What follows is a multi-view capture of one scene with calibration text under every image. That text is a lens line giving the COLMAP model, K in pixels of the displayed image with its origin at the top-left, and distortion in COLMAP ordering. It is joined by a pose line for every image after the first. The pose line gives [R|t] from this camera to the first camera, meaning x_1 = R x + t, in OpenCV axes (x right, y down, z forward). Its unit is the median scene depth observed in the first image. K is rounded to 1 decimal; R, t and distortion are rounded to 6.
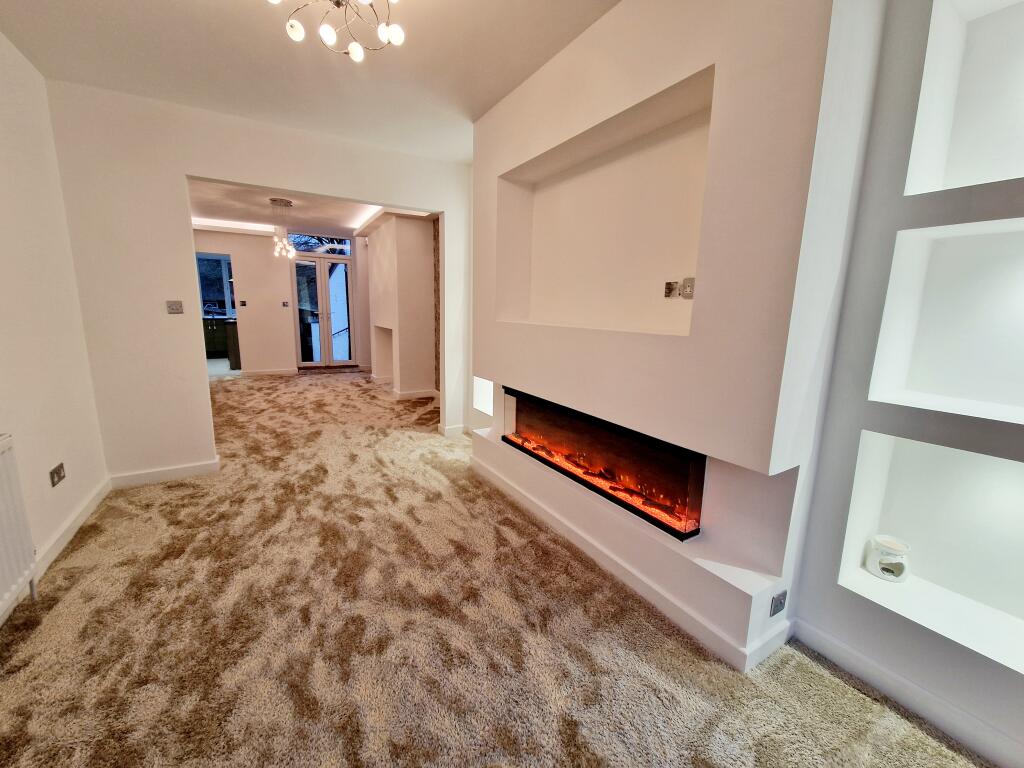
lens RADIAL K [[412.1, 0, 511.9], [0, 412.1, 383.0], [0, 0, 1]] dist [0.002639, -0.000125]
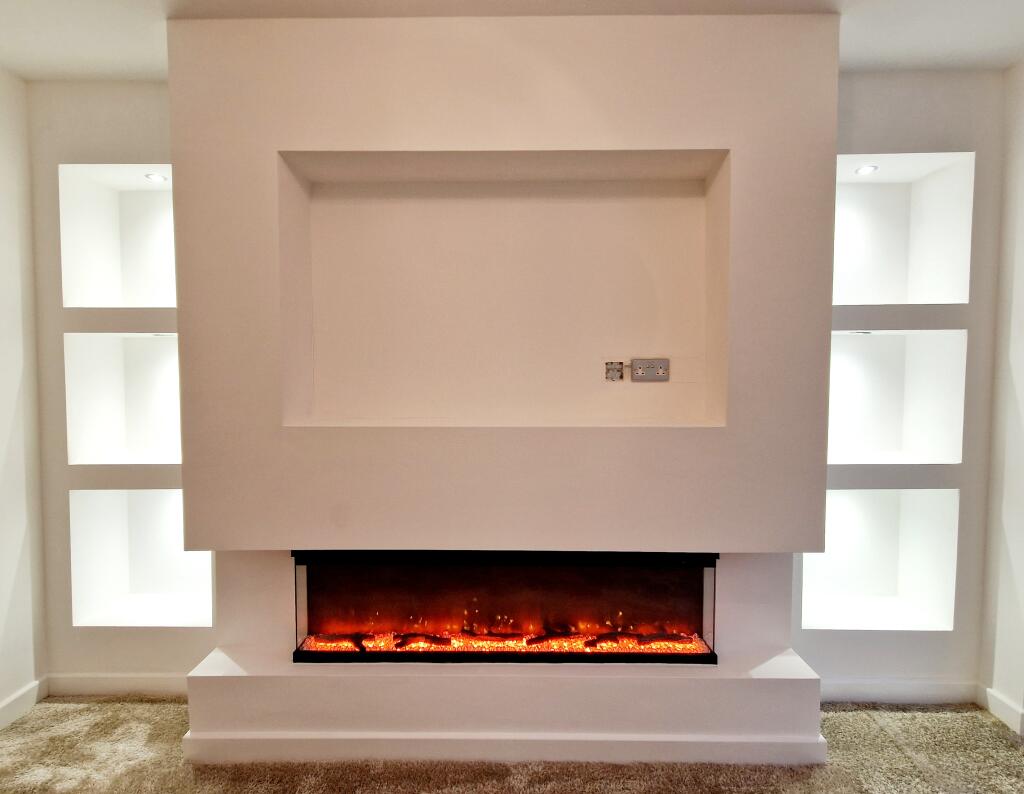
lens RADIAL K [[514.6, 0, 512.0], [0, 514.6, 397.3], [0, 0, 1]] dist [-0.001473, -0.000275]
pose [[0.525973, -0.042824, 0.849423, -0.528443], [0.161898, 0.985511, -0.050564, -0.131754], [-0.834950, 0.164115, 0.525285, 0.544610]]
